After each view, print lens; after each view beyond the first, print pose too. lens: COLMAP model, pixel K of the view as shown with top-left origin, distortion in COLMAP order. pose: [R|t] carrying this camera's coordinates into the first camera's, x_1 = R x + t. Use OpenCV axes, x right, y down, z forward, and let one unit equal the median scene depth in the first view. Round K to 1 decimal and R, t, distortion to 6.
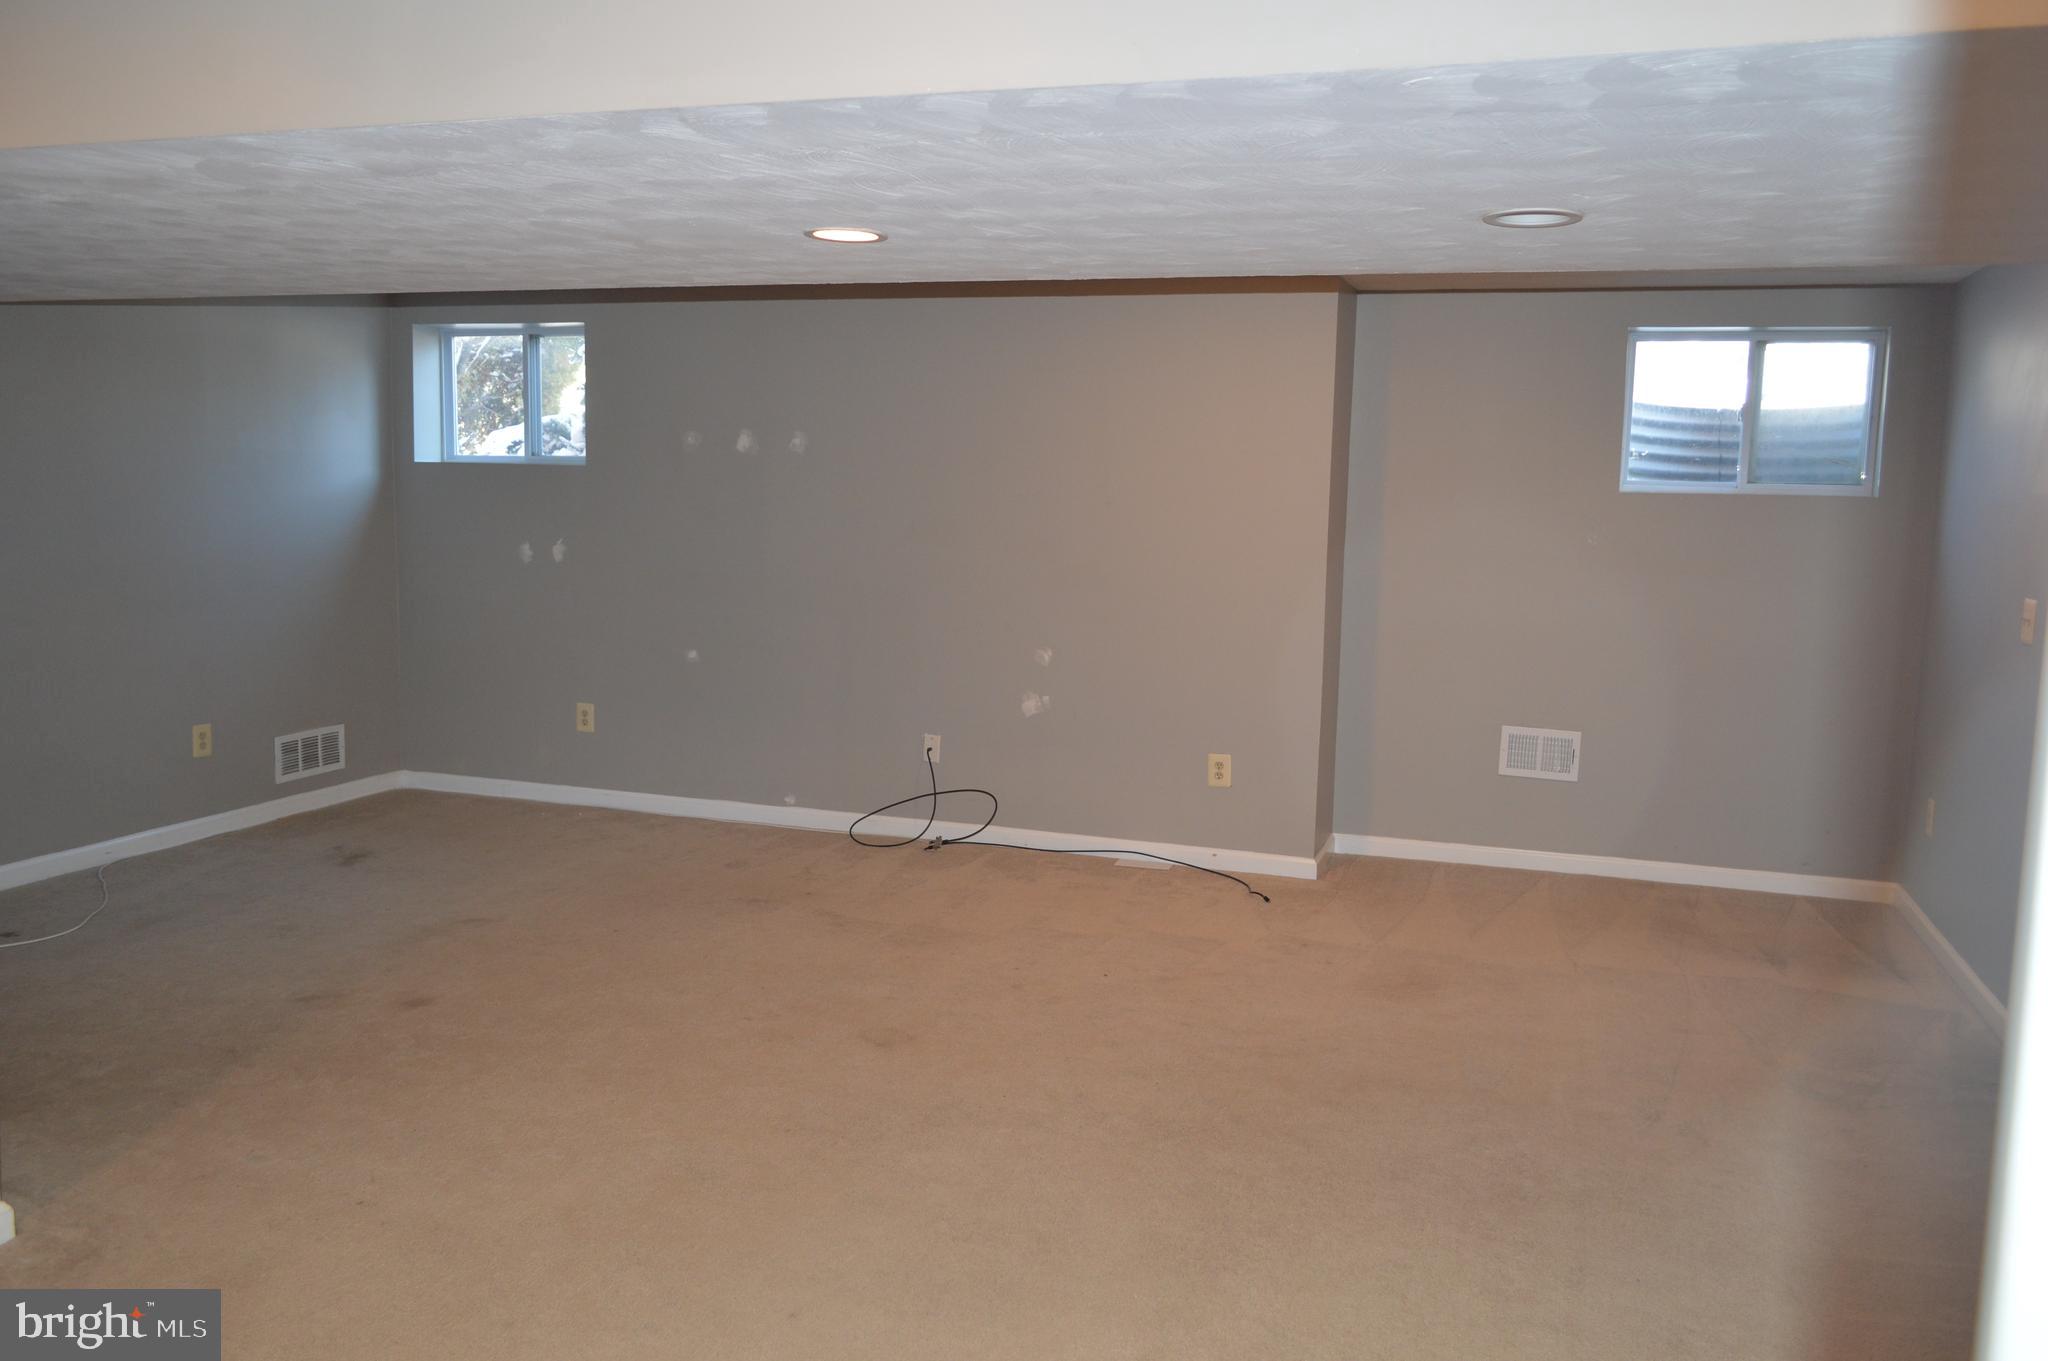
lens RADIAL K [[1625.2, 0, 1021.8], [0, 1625.2, 682.0], [0, 0, 1]] dist [-0.014715, 0.012083]
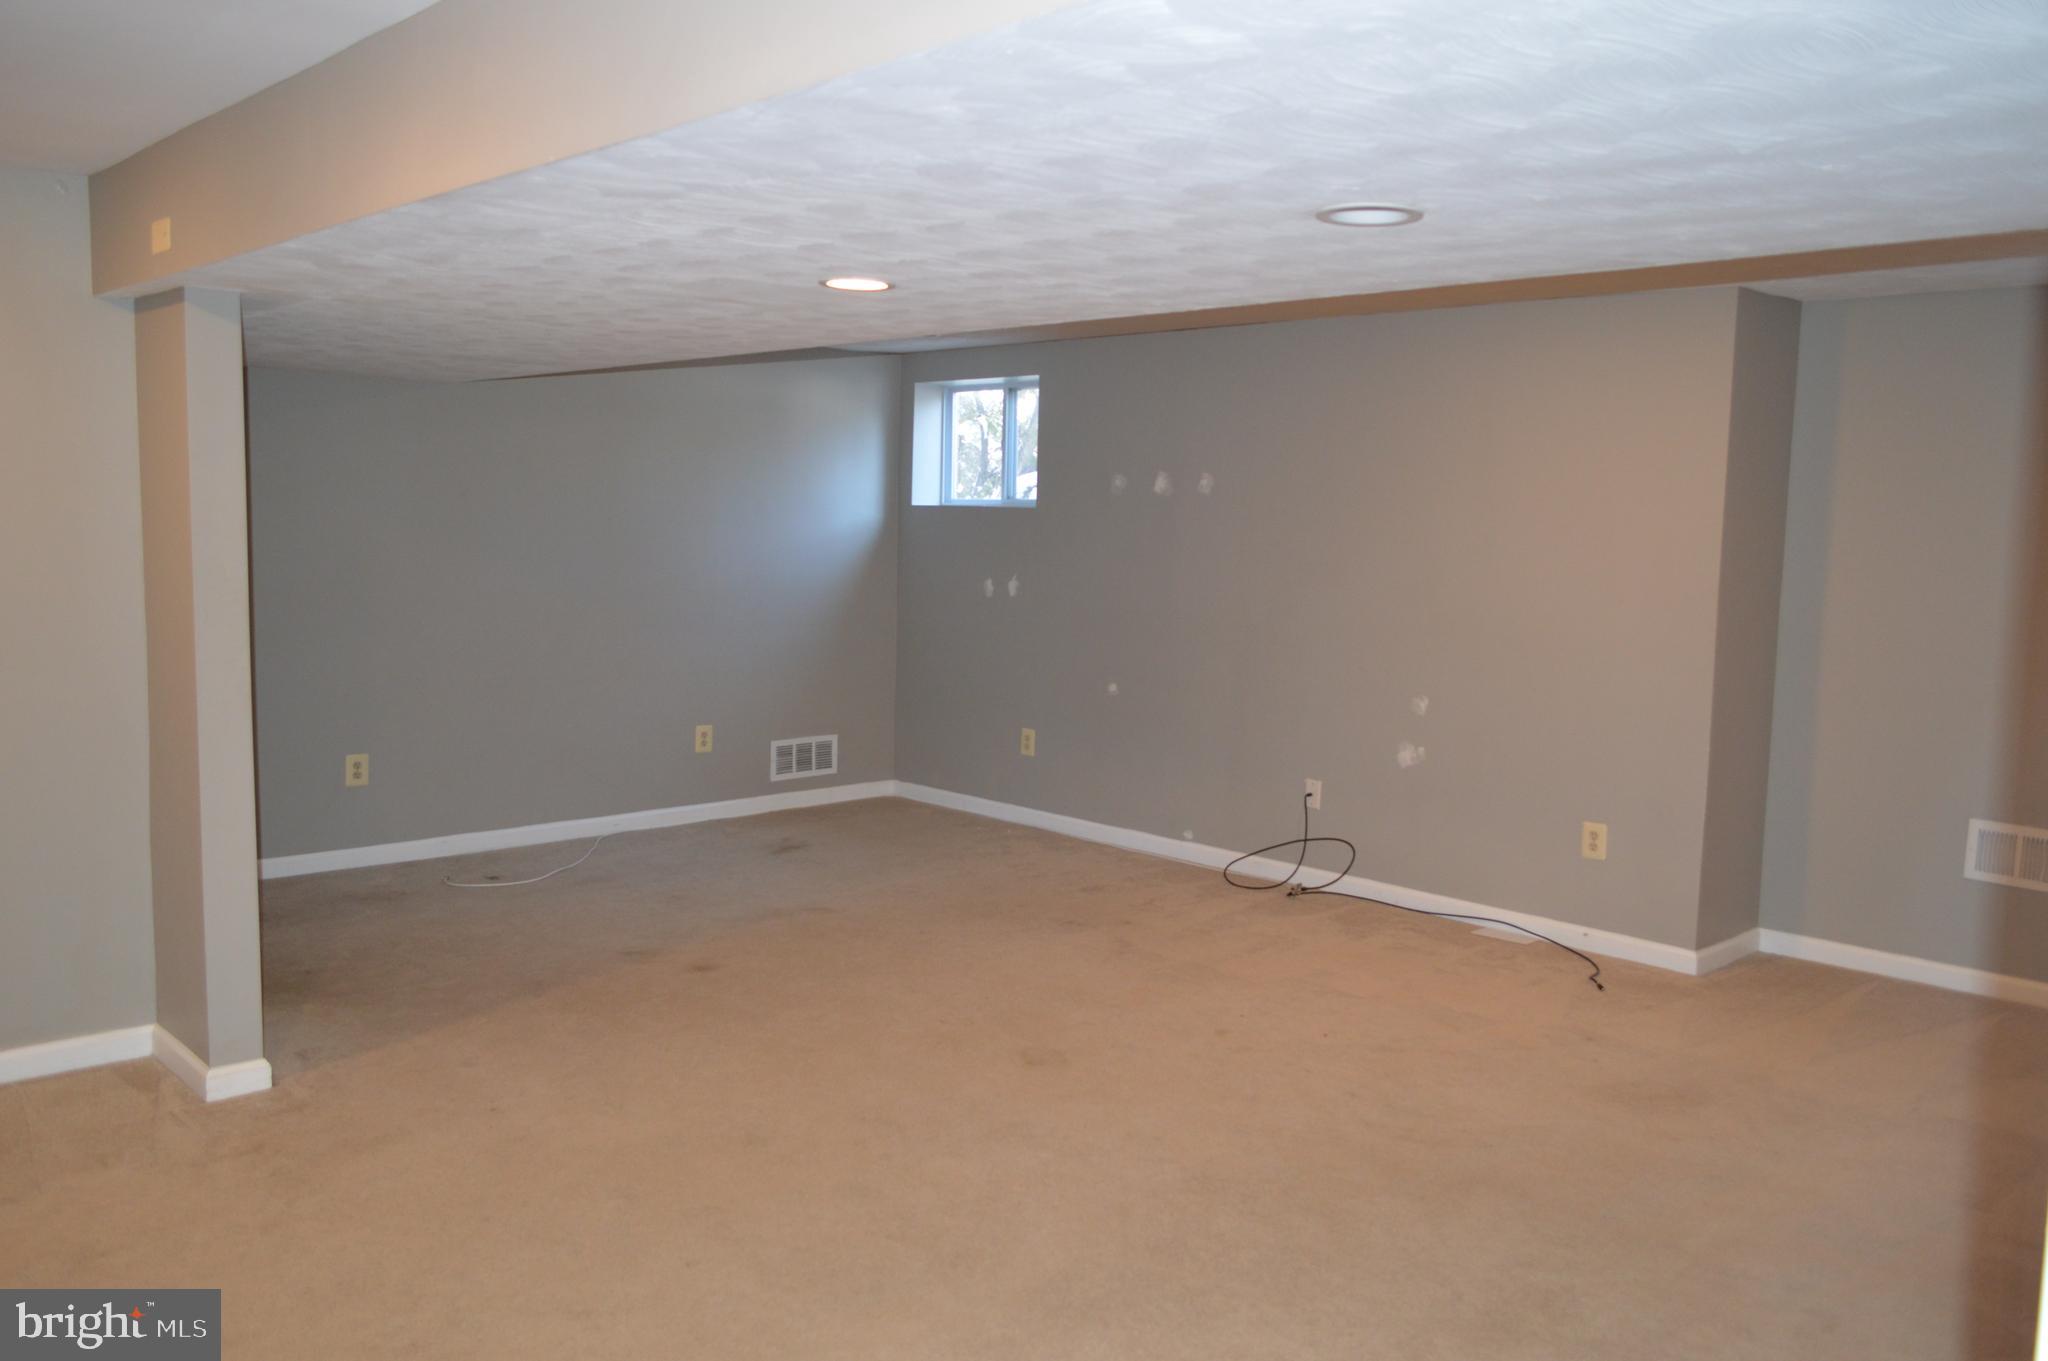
lens RADIAL K [[1625.2, 0, 1015.3], [0, 1625.2, 688.0], [0, 0, 1]] dist [-0.014715, 0.012083]
pose [[0.885533, 0.047309, -0.462161, 0.235111], [-0.059582, 0.998151, -0.011989, -0.000474], [0.460739, 0.038153, 0.886715, 0.046755]]
